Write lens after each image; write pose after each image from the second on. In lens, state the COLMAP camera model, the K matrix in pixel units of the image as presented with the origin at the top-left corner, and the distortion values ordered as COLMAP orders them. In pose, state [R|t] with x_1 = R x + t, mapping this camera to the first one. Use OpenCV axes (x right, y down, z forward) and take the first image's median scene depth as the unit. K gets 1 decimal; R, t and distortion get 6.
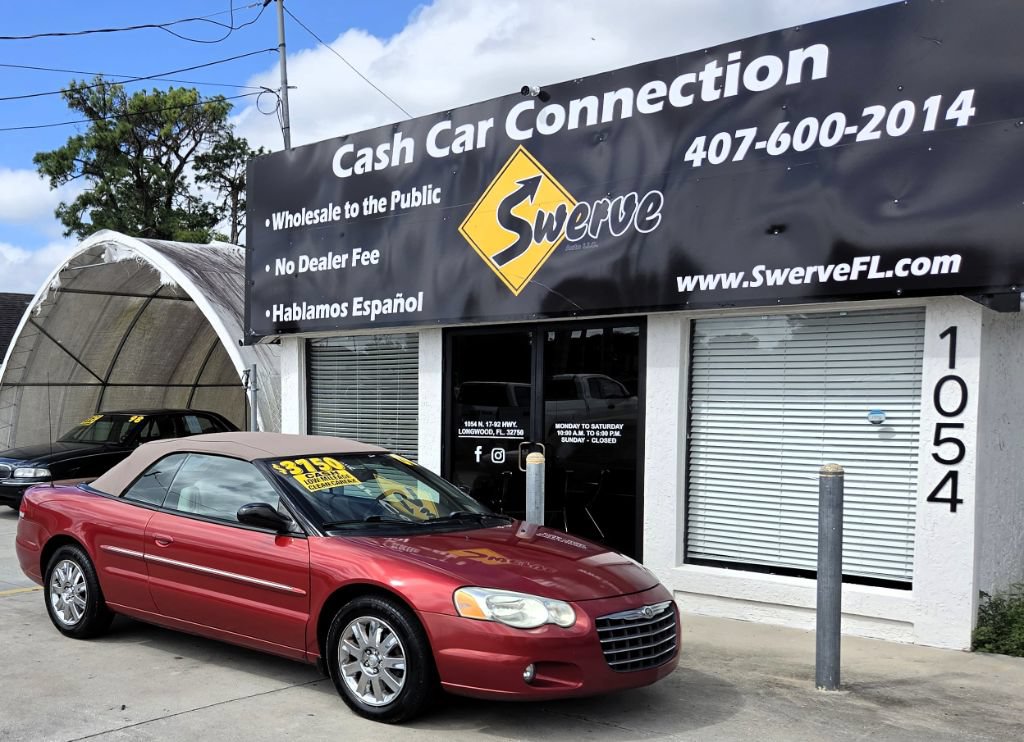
lens RADIAL K [[1062.7, 0, 228.9], [0, 1062.7, 480.4], [0, 0, 1]] dist [0.069342, -0.049846]
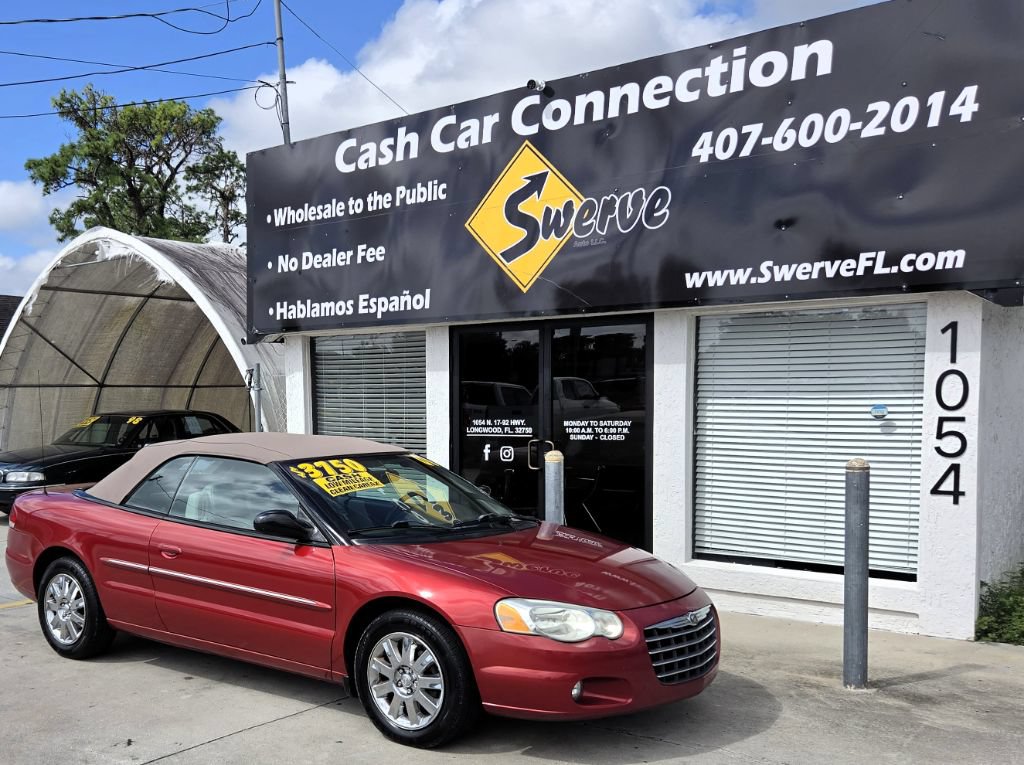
lens RADIAL K [[1004.7, 0, 344.4], [0, 1004.7, 478.1], [0, 0, 1]] dist [0.070423, -0.049831]
pose [[0.992755, -0.015755, 0.119122, -0.012409], [0.015717, 0.999876, 0.001254, -0.004684], [-0.119127, 0.000627, 0.992879, 0.096422]]
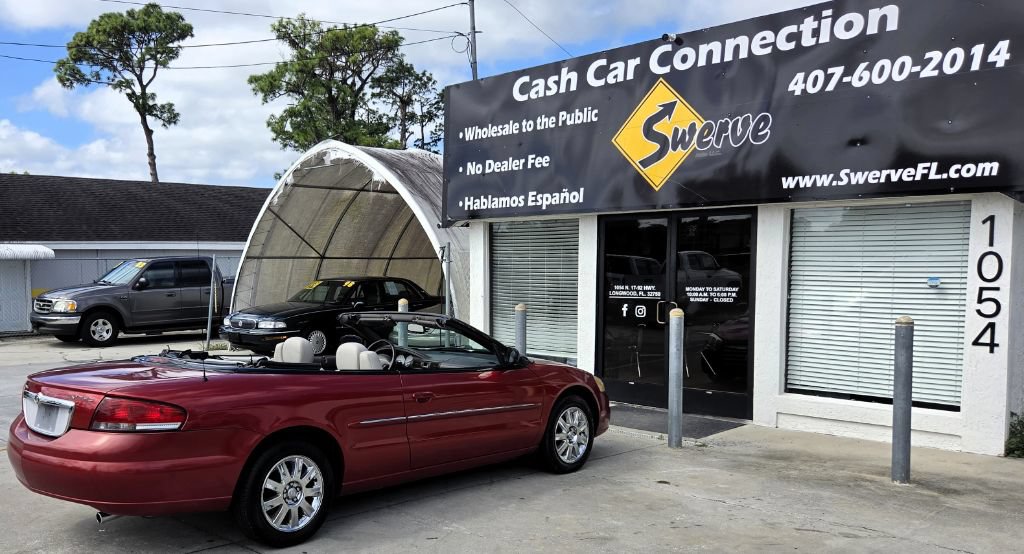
lens RADIAL K [[839.9, 0, 388.2], [0, 839.9, 334.3], [0, 0, 1]] dist [0.075449, -0.058694]
pose [[0.999958, 0.002831, -0.008731, -0.058917], [-0.002825, 0.999996, 0.000719, 0.005890], [0.008733, -0.000695, 0.999962, -0.059147]]
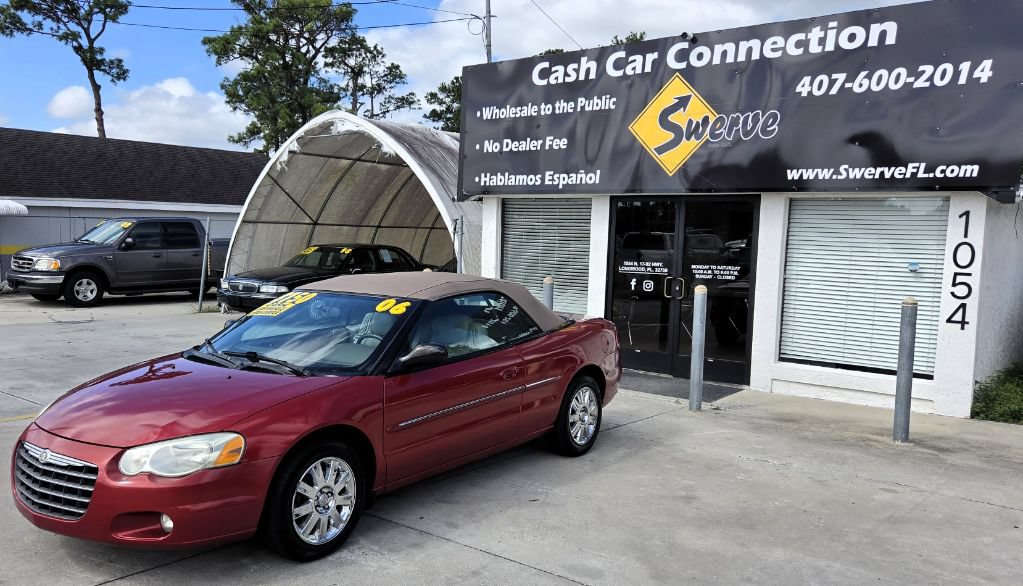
lens RADIAL K [[796.0, 0, 455.8], [0, 796.0, 314.7], [0, 0, 1]] dist [0.074688, -0.052709]
pose [[0.989293, 0.018332, 0.144790, -0.186242], [-0.021460, 0.999568, 0.020069, -0.000167], [-0.144359, -0.022961, 0.989259, -0.043472]]
